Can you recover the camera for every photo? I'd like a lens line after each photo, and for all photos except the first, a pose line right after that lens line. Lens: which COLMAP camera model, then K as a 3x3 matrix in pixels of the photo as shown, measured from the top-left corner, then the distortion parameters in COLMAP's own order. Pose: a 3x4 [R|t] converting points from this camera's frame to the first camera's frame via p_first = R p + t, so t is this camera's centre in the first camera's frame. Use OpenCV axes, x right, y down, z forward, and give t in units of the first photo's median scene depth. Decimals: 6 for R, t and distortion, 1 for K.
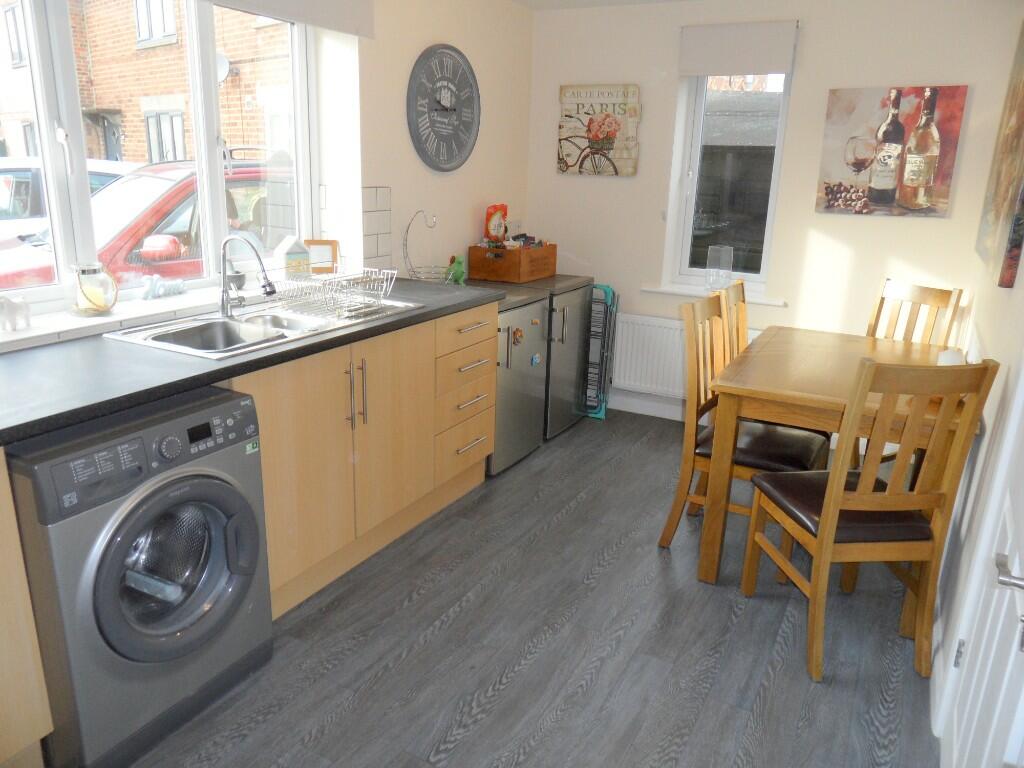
lens RADIAL K [[755.3, 0, 507.9], [0, 755.3, 386.2], [0, 0, 1]] dist [-0.034052, 0.032186]
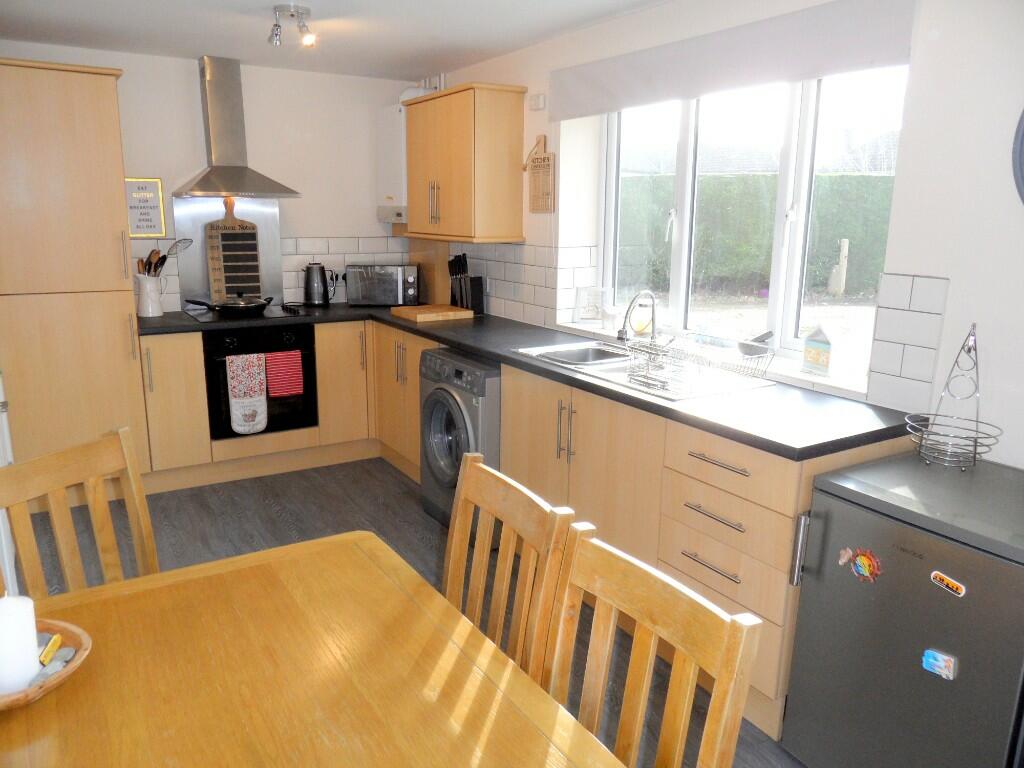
lens RADIAL K [[755.3, 0, 507.9], [0, 755.3, 386.2], [0, 0, 1]] dist [-0.034052, 0.032186]
pose [[-0.503899, 0.151587, -0.850357, 0.652771], [-0.278497, 0.903392, 0.326071, -0.326279], [0.817634, 0.401129, -0.413002, 1.139469]]
